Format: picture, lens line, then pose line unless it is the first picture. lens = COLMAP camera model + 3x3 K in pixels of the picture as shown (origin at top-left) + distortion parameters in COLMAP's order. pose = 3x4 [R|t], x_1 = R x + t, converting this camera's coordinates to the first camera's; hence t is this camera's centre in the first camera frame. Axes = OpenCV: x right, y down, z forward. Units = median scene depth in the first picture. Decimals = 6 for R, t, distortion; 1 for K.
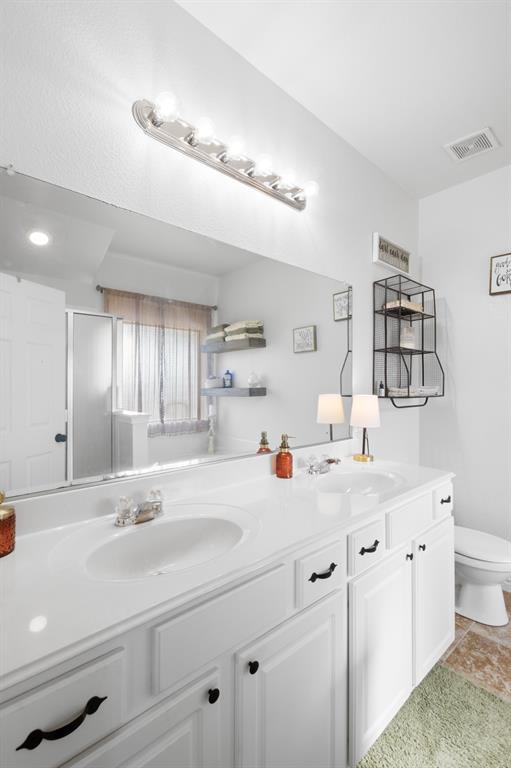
lens RADIAL K [[351.6, 0, 253.6], [0, 351.6, 383.4], [0, 0, 1]] dist [0.007870, -0.002634]
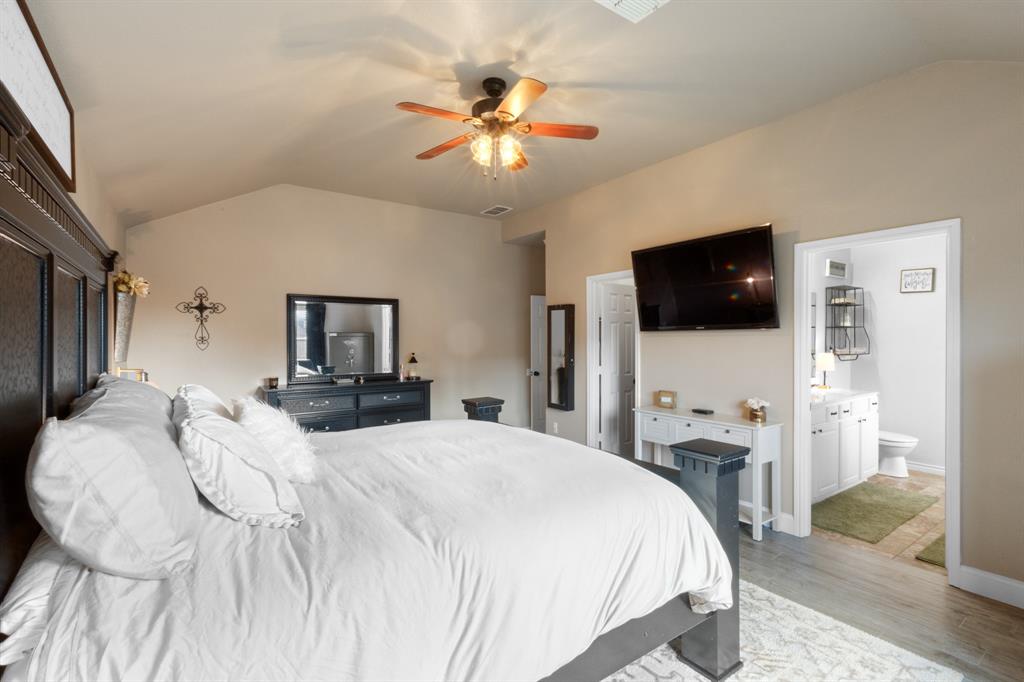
lens RADIAL K [[468.8, 0, 510.5], [0, 468.8, 350.8], [0, 0, 1]] dist [0.007870, -0.002634]
pose [[0.993253, -0.002500, -0.115939, -0.922136], [0.003865, 0.999926, 0.011552, -0.011446], [0.115901, -0.011922, 0.993189, -1.455854]]
